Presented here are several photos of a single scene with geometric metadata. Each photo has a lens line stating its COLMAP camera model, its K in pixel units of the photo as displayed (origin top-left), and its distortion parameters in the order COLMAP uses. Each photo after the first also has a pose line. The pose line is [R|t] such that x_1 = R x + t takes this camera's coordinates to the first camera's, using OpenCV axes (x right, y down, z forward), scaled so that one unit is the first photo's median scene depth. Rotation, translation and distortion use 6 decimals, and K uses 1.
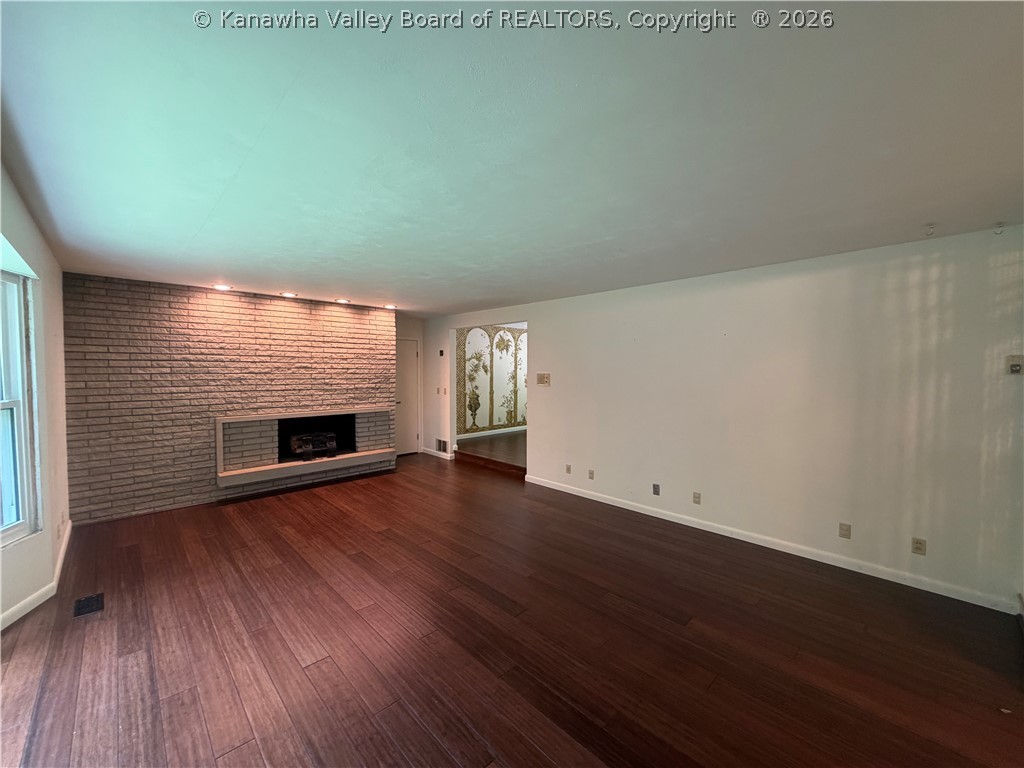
lens RADIAL K [[410.5, 0, 504.3], [0, 410.5, 382.8], [0, 0, 1]] dist [-0.006196, 0.000013]
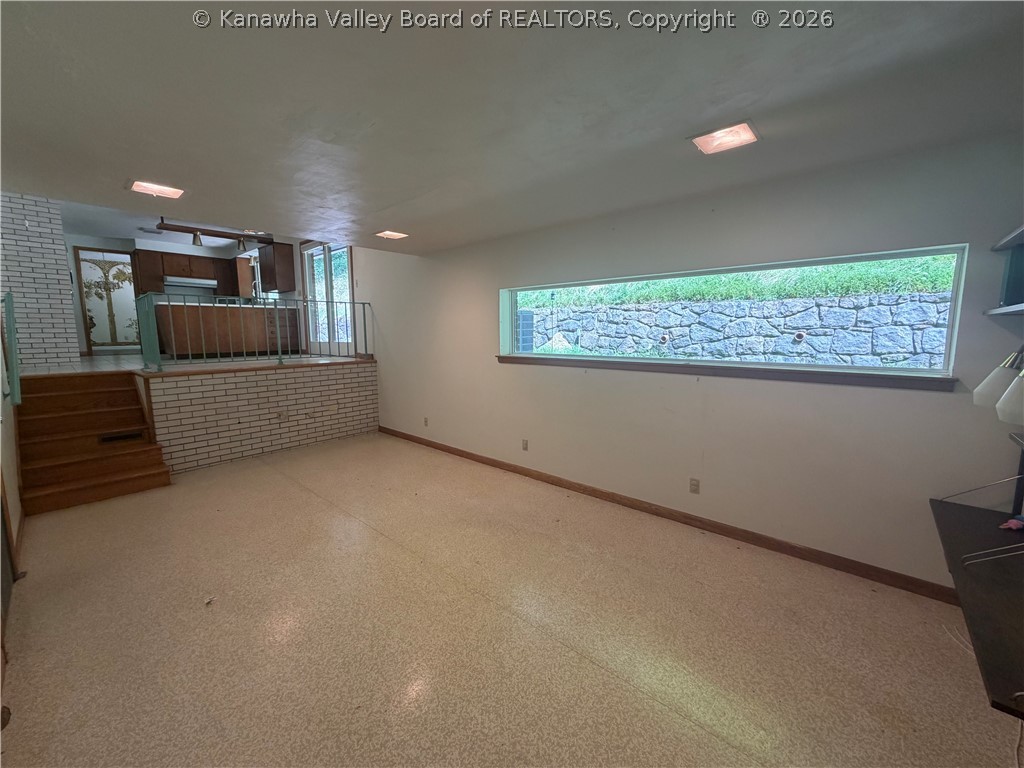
lens RADIAL K [[410.5, 0, 508.8], [0, 410.5, 385.2], [0, 0, 1]] dist [-0.006196, 0.000013]
pose [[0.996627, -0.017181, 0.080248, 1.143611], [0.008995, 0.994818, 0.101278, 0.128365], [-0.081572, -0.100214, 0.991616, -0.370618]]
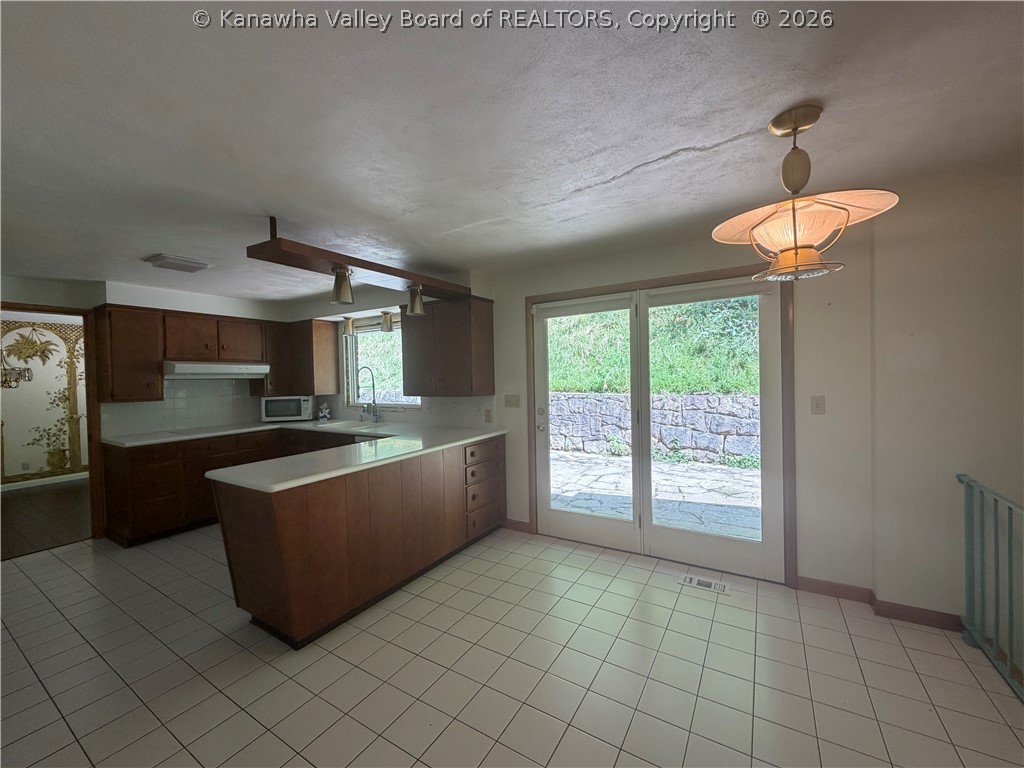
lens RADIAL K [[410.5, 0, 513.1], [0, 410.5, 382.5], [0, 0, 1]] dist [-0.006196, 0.000013]
pose [[0.967234, -0.029088, 0.252216, 0.623854], [0.033582, 0.999344, -0.013530, -0.007170], [-0.251657, 0.021557, 0.967576, 0.208163]]
